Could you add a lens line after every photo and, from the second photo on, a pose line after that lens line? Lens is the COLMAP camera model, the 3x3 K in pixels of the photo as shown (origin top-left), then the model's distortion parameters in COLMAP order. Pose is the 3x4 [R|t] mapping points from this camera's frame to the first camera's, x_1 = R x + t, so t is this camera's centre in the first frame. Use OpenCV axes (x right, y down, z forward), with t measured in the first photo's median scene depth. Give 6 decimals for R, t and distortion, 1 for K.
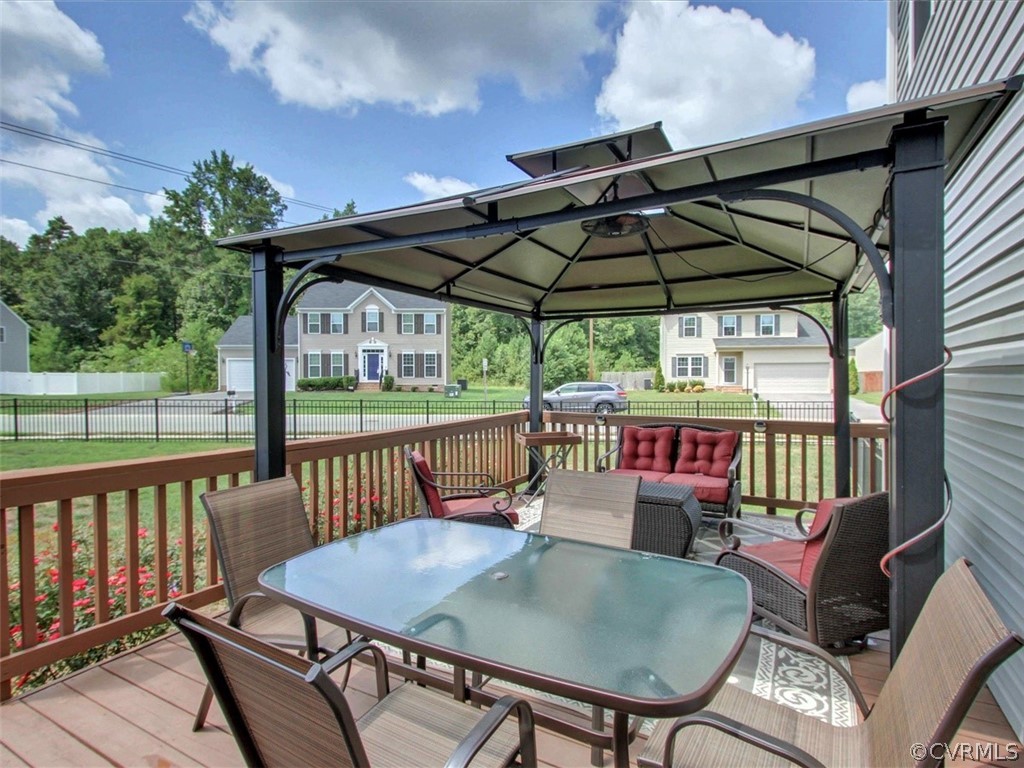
lens RADIAL K [[533.6, 0, 506.5], [0, 533.6, 387.0], [0, 0, 1]] dist [0.008752, -0.002257]
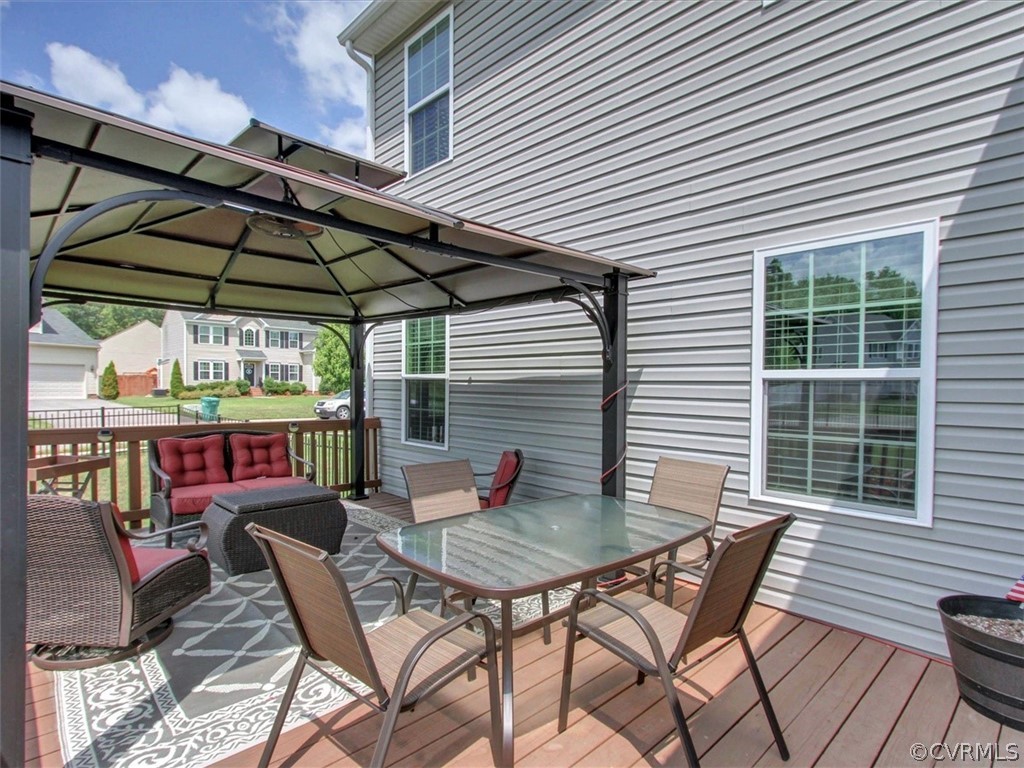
lens RADIAL K [[533.6, 0, 509.7], [0, 533.6, 388.0], [0, 0, 1]] dist [0.008752, -0.002257]
pose [[0.287291, -0.000914, 0.957843, -0.451890], [0.004120, 0.999991, -0.000282, -0.004436], [-0.957835, 0.004028, 0.287292, 0.242803]]
